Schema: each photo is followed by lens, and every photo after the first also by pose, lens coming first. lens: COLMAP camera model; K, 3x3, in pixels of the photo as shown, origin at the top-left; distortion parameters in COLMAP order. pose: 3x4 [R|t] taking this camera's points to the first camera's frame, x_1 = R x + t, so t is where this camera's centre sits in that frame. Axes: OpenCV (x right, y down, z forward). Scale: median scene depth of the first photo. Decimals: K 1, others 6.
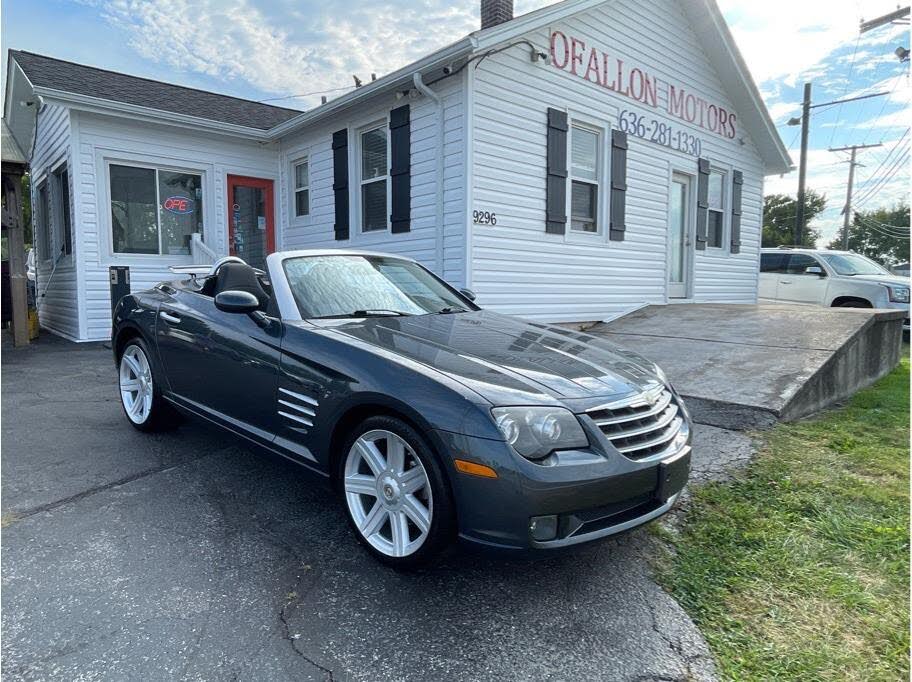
lens RADIAL K [[575.1, 0, 453.2], [0, 575.1, 341.6], [0, 0, 1]] dist [-0.005152, 0.002444]
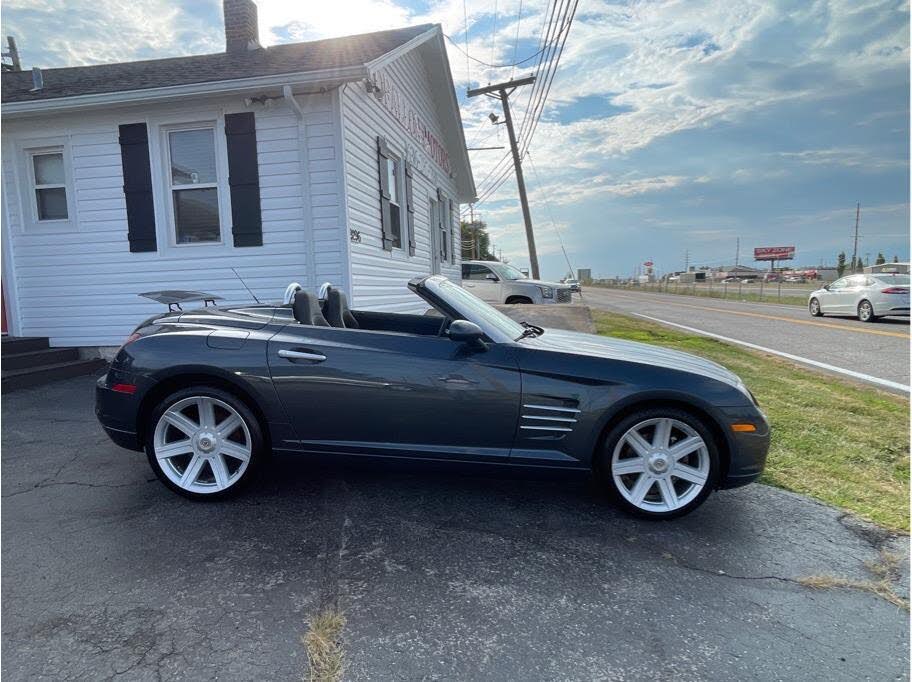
lens RADIAL K [[551.8, 0, 452.4], [0, 551.8, 338.8], [0, 0, 1]] dist [0.004528, -0.017421]
pose [[0.777603, -0.085553, 0.622908, -0.445622], [0.090413, 0.995618, 0.023876, -0.034809], [-0.622221, 0.037754, 0.781931, 0.106465]]
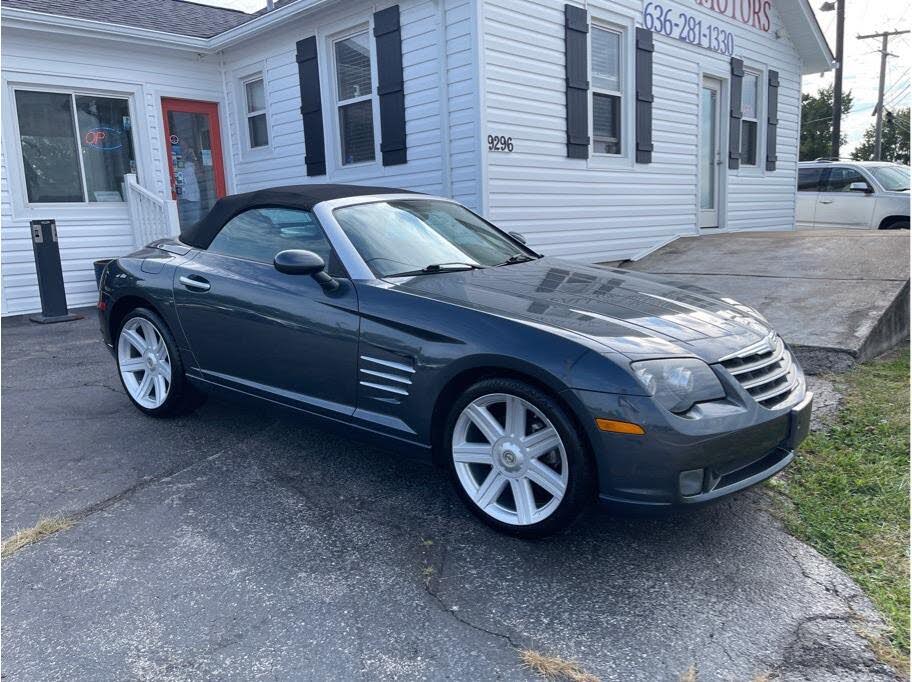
lens RADIAL K [[700.4, 0, 455.4], [0, 700.4, 343.1], [0, 0, 1]] dist [0.058688, -0.078659]
pose [[0.996155, -0.056822, 0.066675, -0.095549], [0.051653, 0.995704, 0.076842, -0.006812], [-0.070755, -0.073103, 0.994811, -0.043913]]
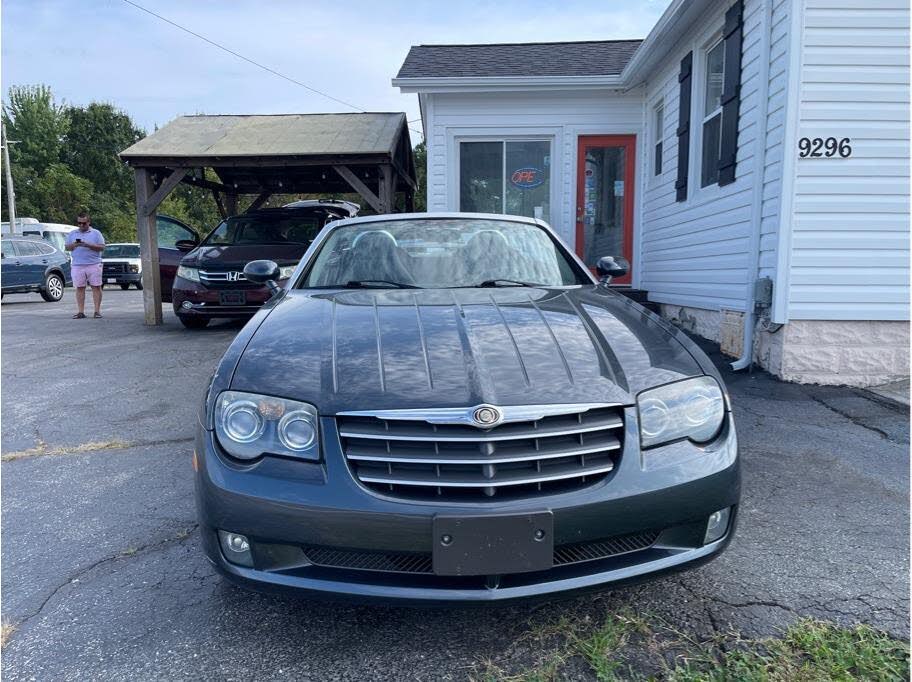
lens RADIAL K [[700.4, 0, 450.2], [0, 700.4, 340.0], [0, 0, 1]] dist [0.058688, -0.078659]
pose [[0.706773, 0.062869, -0.704642, 0.320885], [-0.061673, 0.997727, 0.027159, -0.001014], [0.704747, 0.024262, 0.709043, 0.163270]]
